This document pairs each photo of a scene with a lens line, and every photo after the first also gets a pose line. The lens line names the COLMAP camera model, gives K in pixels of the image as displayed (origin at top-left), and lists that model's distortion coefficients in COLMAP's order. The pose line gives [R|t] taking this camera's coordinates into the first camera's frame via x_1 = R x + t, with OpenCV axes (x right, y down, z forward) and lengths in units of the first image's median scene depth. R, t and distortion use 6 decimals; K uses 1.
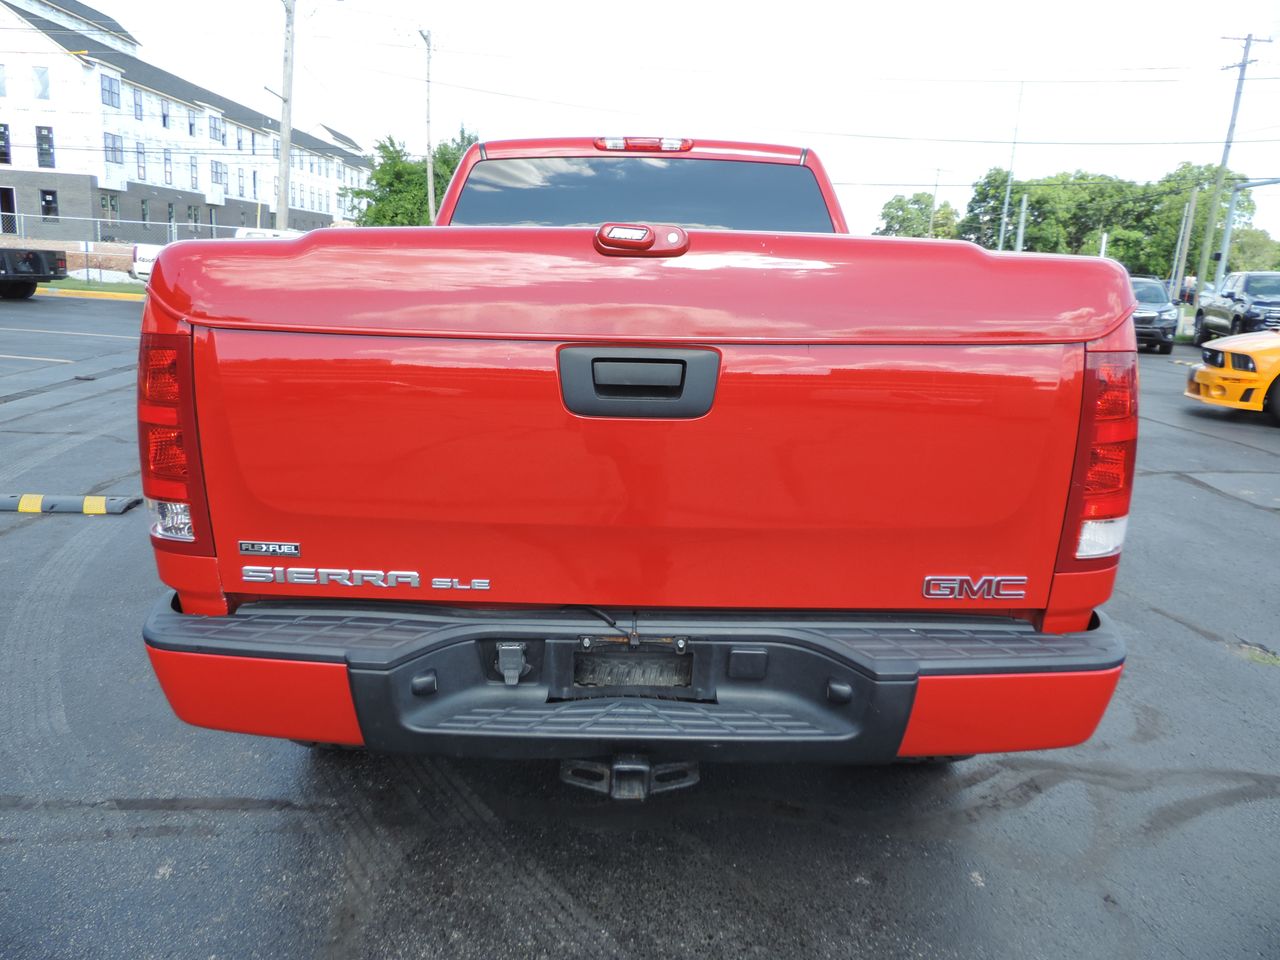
lens RADIAL K [[898.4, 0, 638.7], [0, 898.4, 489.0], [0, 0, 1]] dist [0.001064, -0.003465]
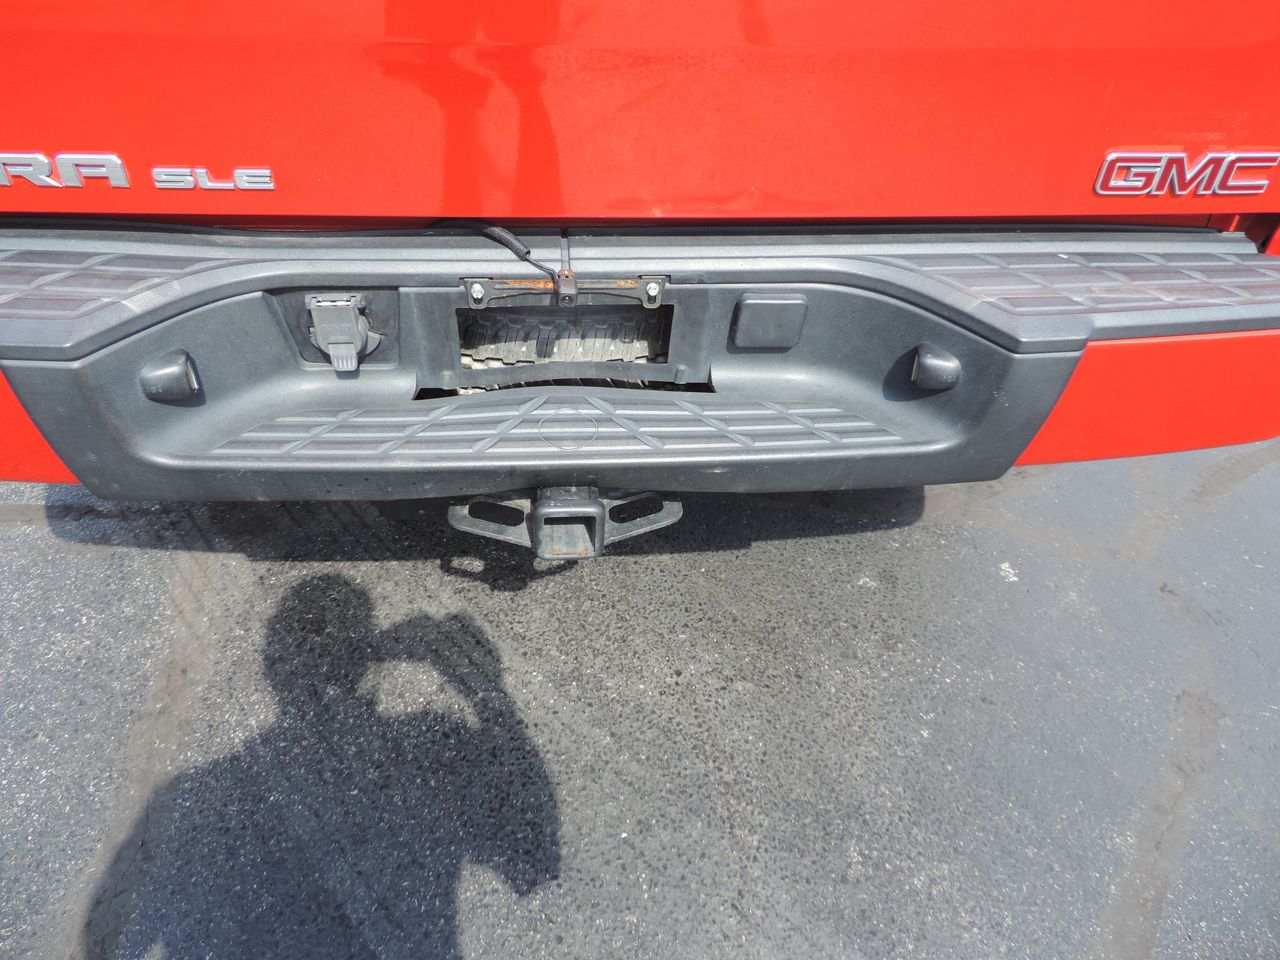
lens RADIAL K [[898.4, 0, 638.7], [0, 898.4, 489.0], [0, 0, 1]] dist [0.001064, -0.003465]
pose [[0.995636, -0.041124, 0.083772, -0.011656], [0.003470, 0.913365, 0.407128, 0.059795], [-0.093257, -0.405061, 0.909521, 0.447553]]
